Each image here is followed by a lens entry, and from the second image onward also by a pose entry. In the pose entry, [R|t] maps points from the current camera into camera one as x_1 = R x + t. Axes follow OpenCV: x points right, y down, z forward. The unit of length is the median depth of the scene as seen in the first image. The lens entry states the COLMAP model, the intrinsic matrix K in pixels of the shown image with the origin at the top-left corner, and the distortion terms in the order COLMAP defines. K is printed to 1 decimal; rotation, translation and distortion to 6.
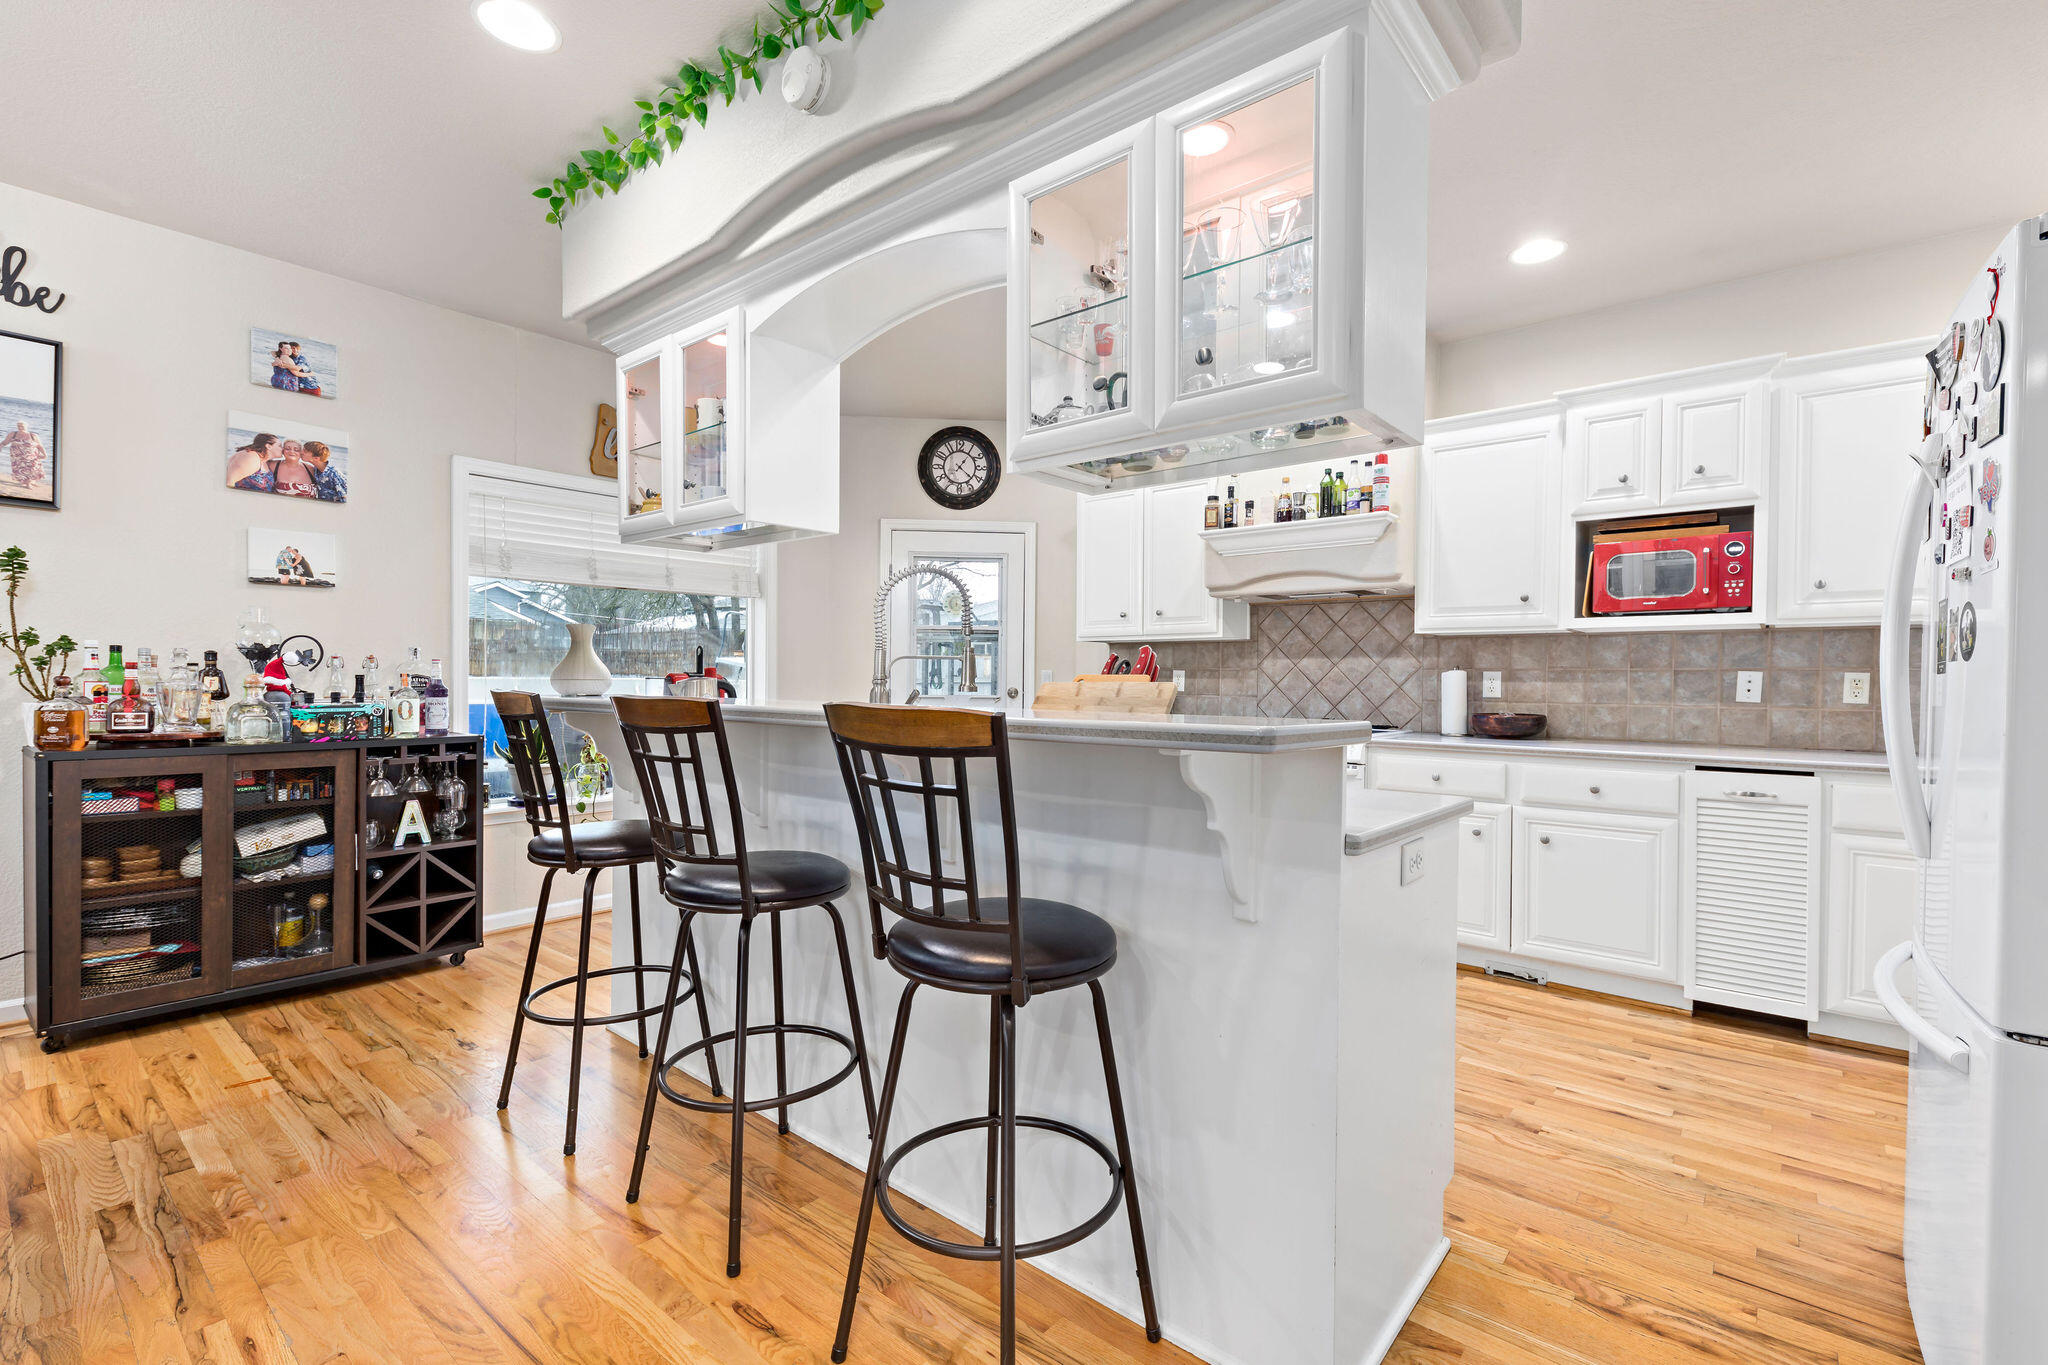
lens RADIAL K [[903.1, 0, 1042.3], [0, 903.1, 687.7], [0, 0, 1]] dist [0.002835, -0.000159]
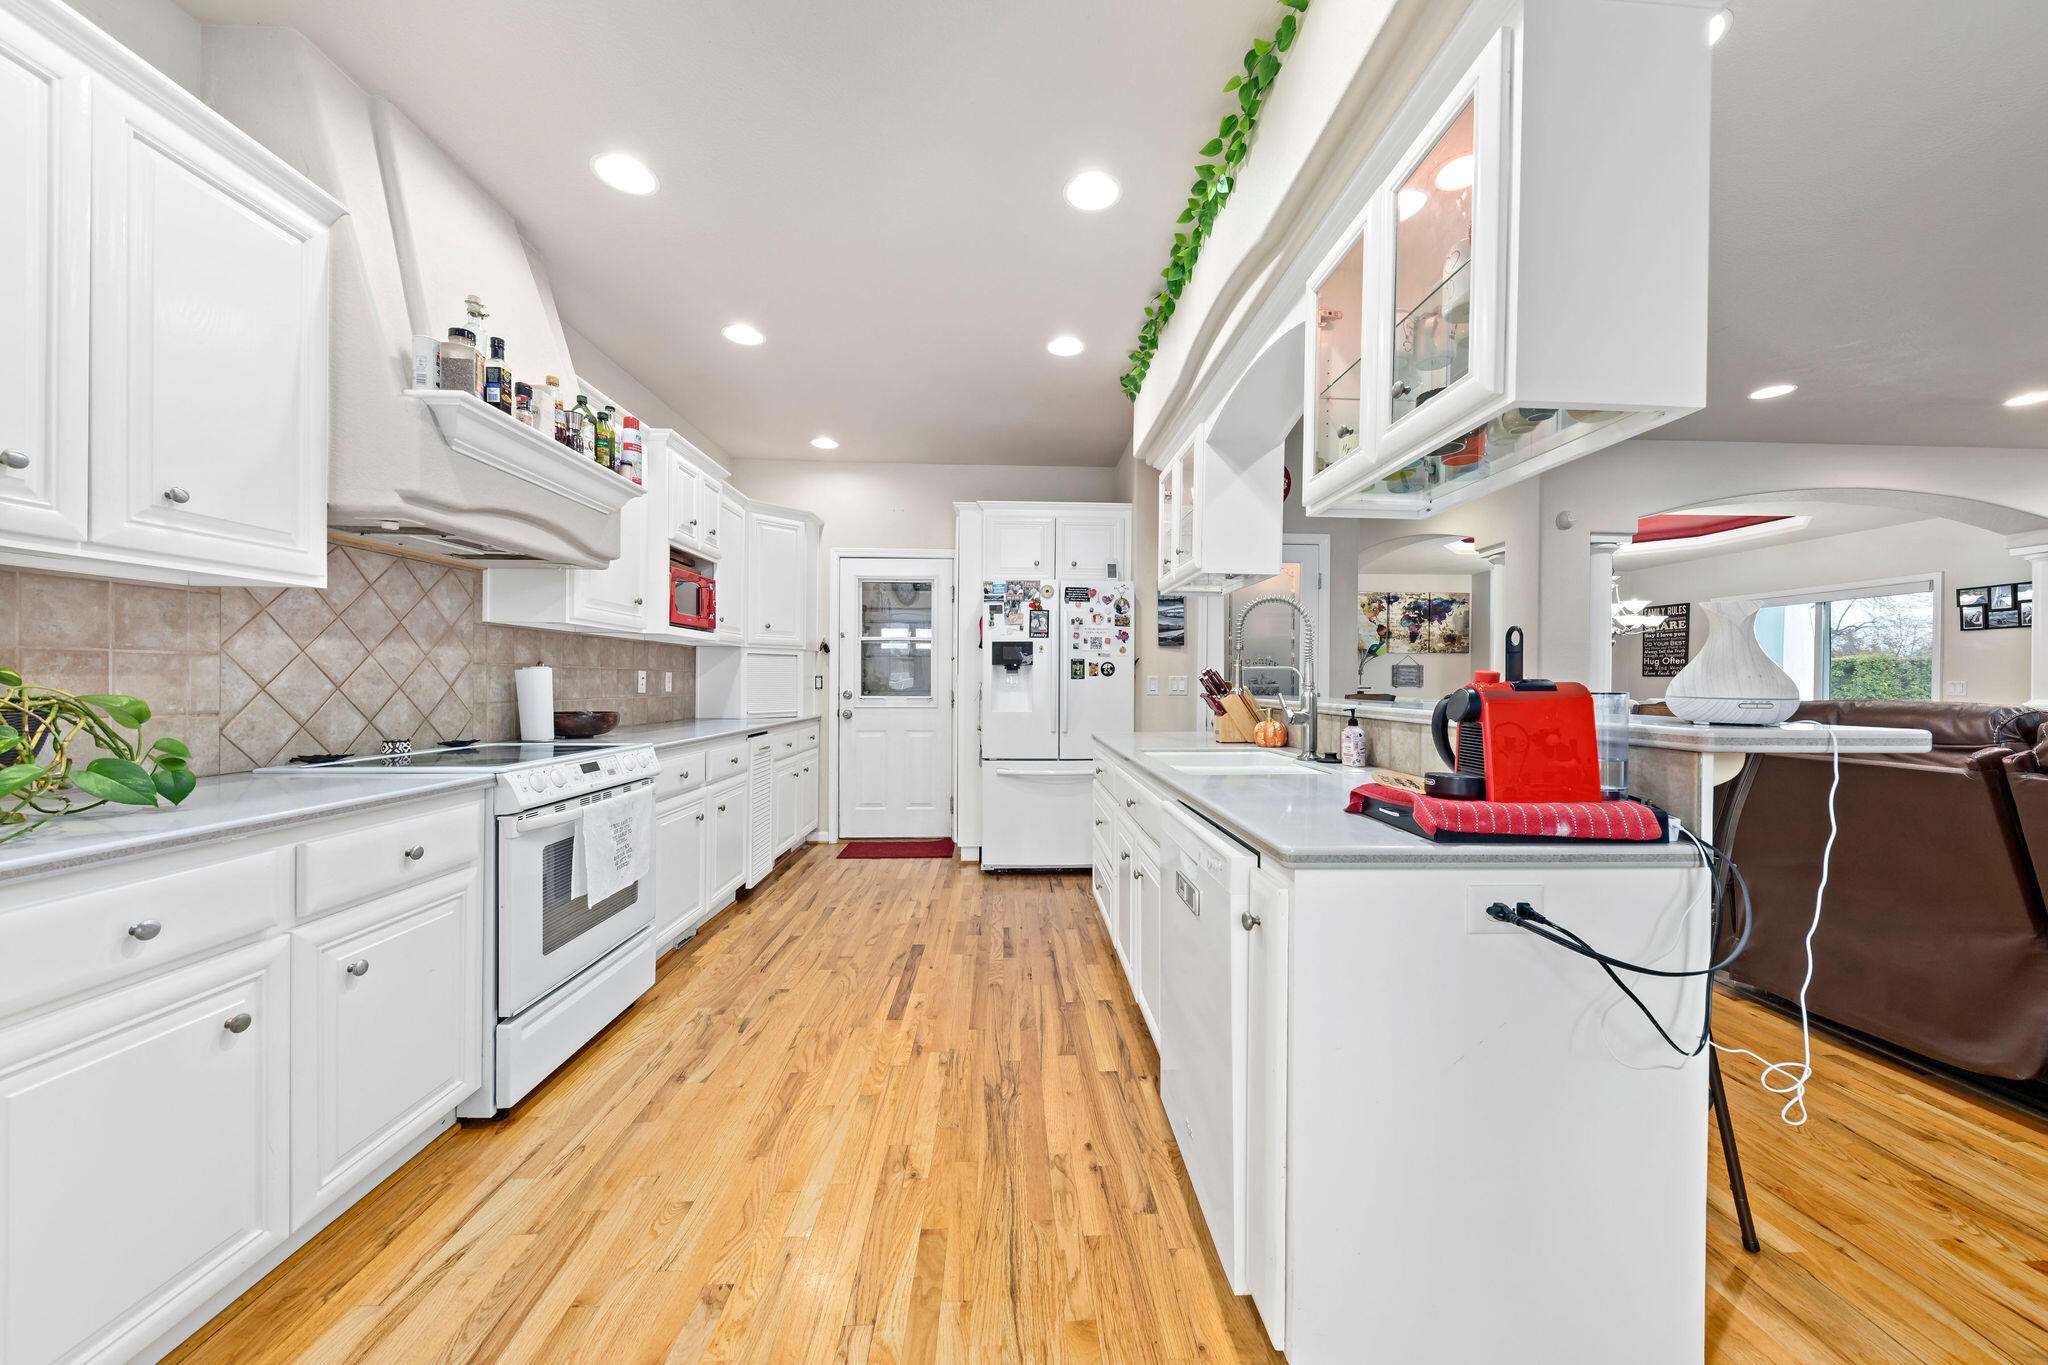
lens RADIAL K [[711.0, 0, 1036.6], [0, 711.0, 684.7], [0, 0, 1]] dist [0.003168, -0.000900]
pose [[-0.670501, -0.015837, 0.741740, -0.434112], [-0.004531, 0.999841, 0.017252, -0.018188], [-0.741895, 0.008206, -0.670466, 1.286668]]
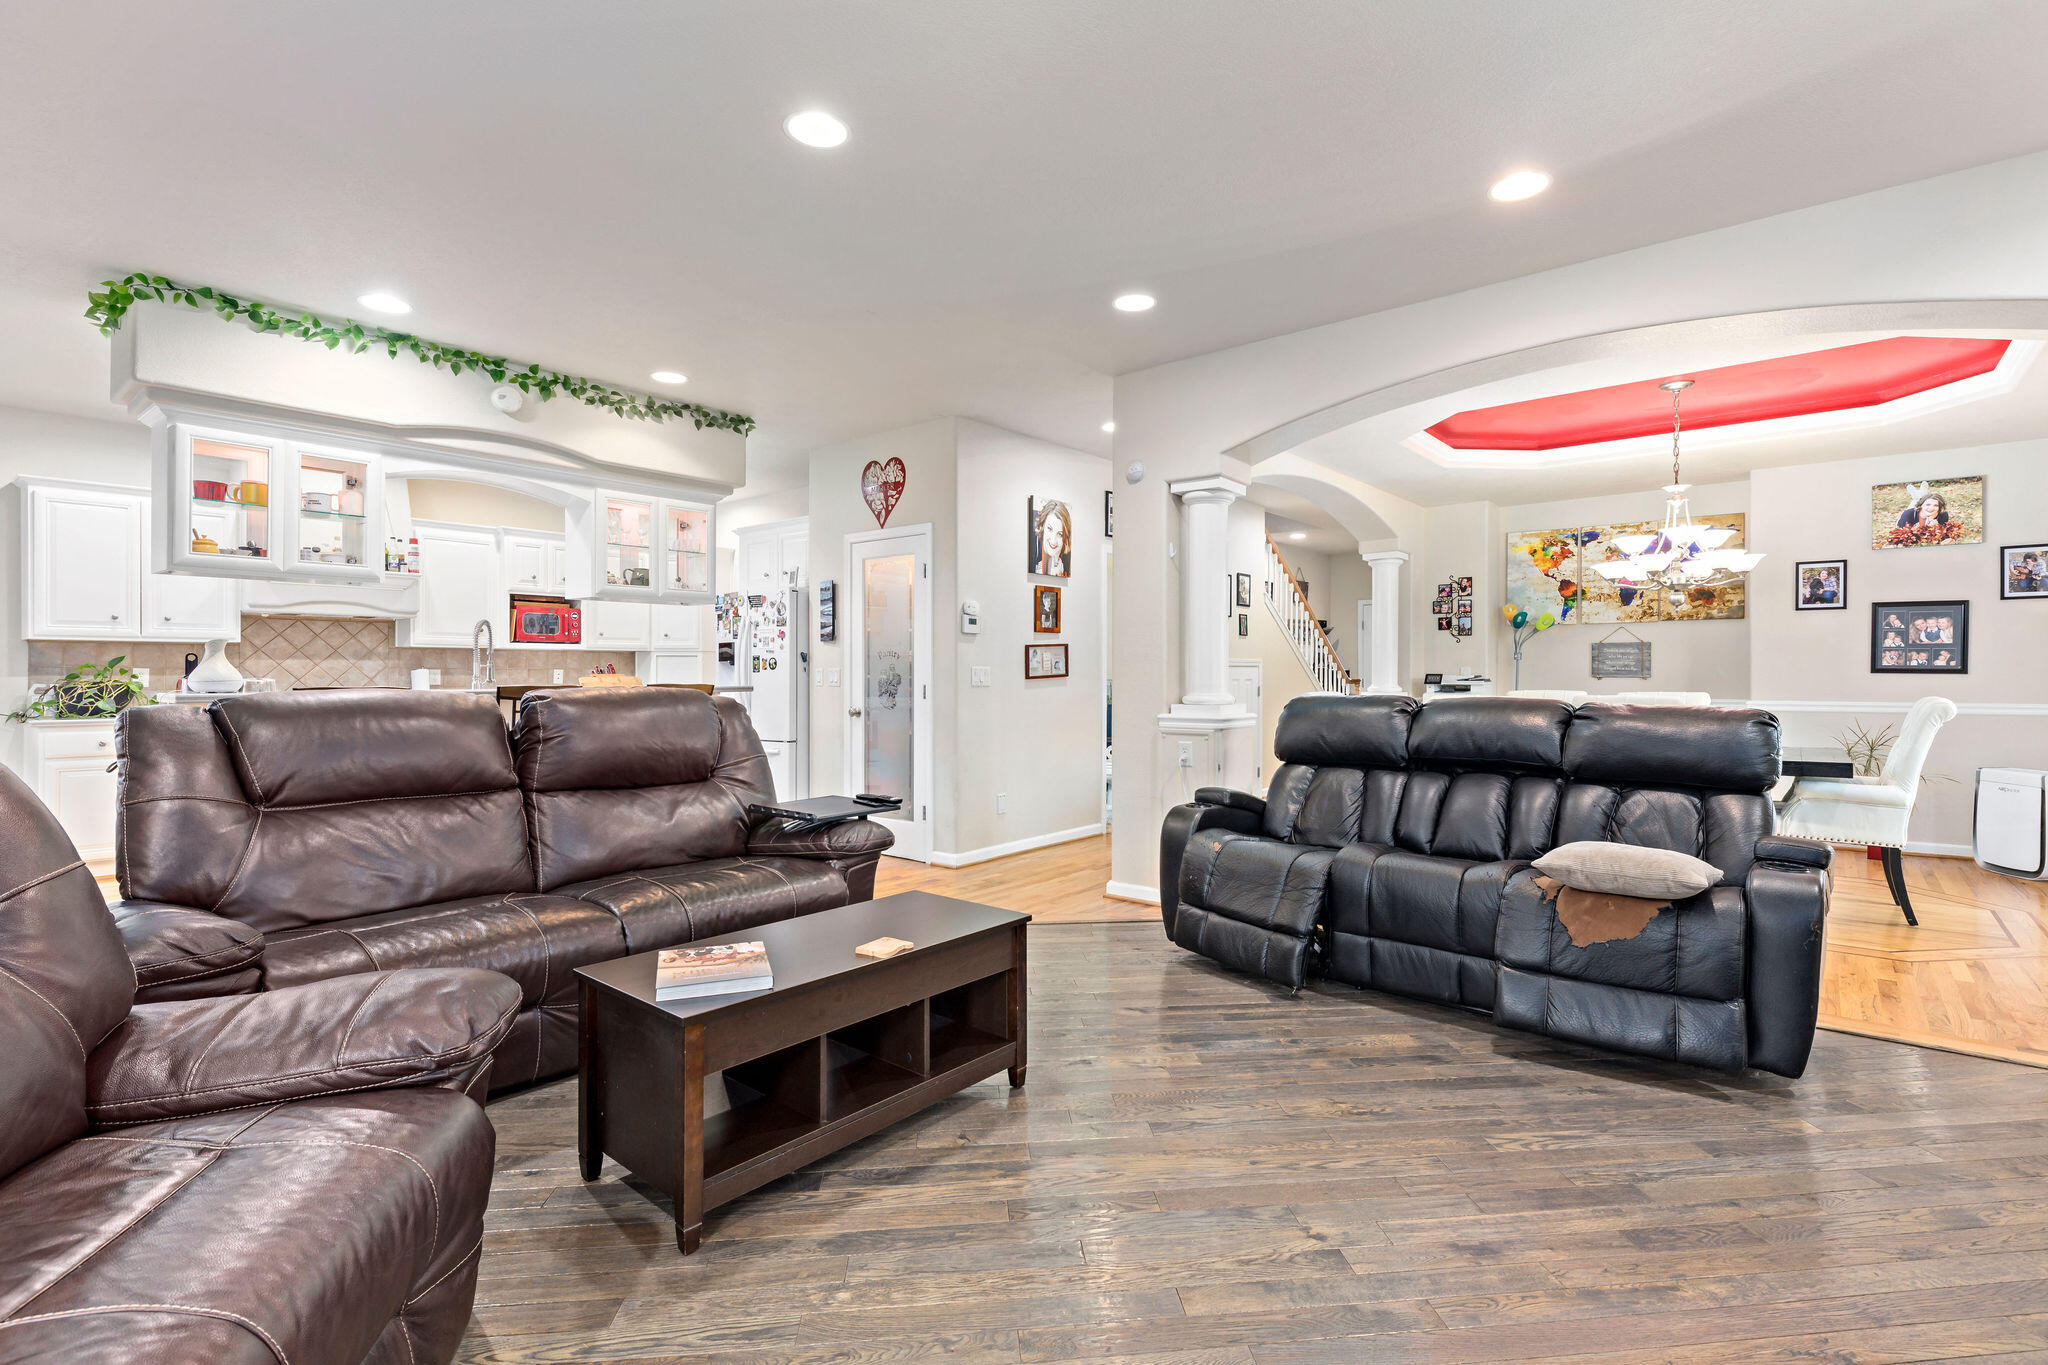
lens RADIAL K [[952.5, 0, 1058.3], [0, 952.5, 673.2], [0, 0, 1]] dist [0.011253, -0.007309]
pose [[-0.016813, -0.007891, 0.999828, -1.527665], [0.011776, 0.999898, 0.008090, -0.013584], [-0.999789, 0.011910, -0.016719, -0.157719]]
